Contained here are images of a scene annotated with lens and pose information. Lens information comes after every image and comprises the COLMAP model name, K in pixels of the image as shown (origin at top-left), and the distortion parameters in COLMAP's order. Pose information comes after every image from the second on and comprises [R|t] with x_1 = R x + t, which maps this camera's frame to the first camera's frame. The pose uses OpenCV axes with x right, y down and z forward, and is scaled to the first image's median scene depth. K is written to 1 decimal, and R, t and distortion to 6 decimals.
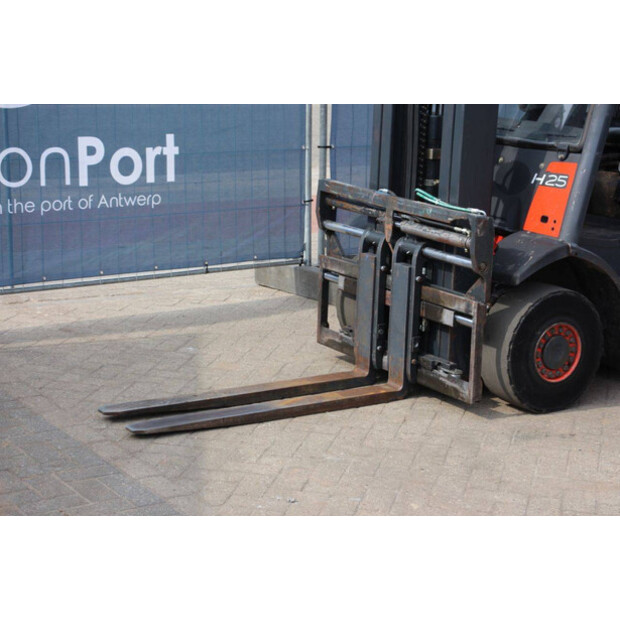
lens RADIAL K [[1420.7, 0, 310.0], [0, 1420.7, 310.0], [0, 0, 1]] dist [0.374551, -0.031597]
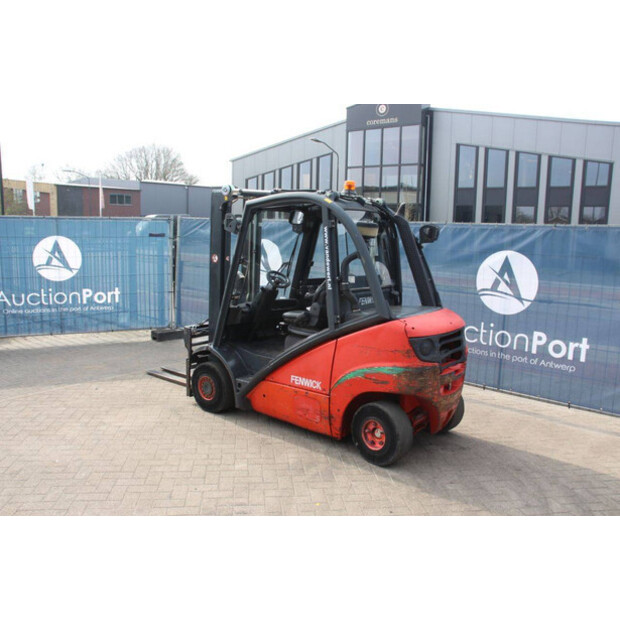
lens RADIAL K [[530.6, 0, 310.0], [0, 530.6, 310.0], [0, 0, 1]] dist [-0.158332, 0.150958]
pose [[0.338115, 0.113717, -0.934209, 1.061017], [-0.227637, 0.973078, 0.036060, -0.175053], [0.913159, 0.200468, 0.354899, 0.797420]]
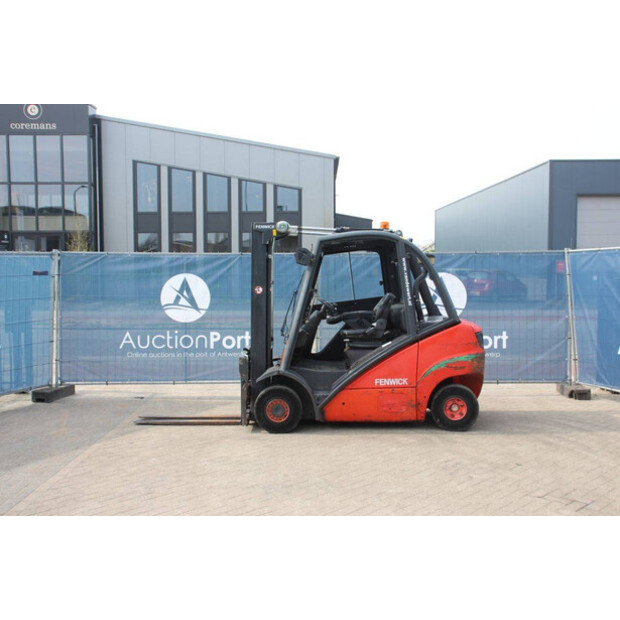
lens RADIAL K [[673.9, 0, 310.0], [0, 673.9, 310.0], [0, 0, 1]] dist [-0.071507, 0.179382]
pose [[0.843775, -0.005113, -0.536672, 0.880740], [-0.089257, 0.984692, -0.149715, 0.026749], [0.529222, 0.174228, 0.830402, -0.039184]]
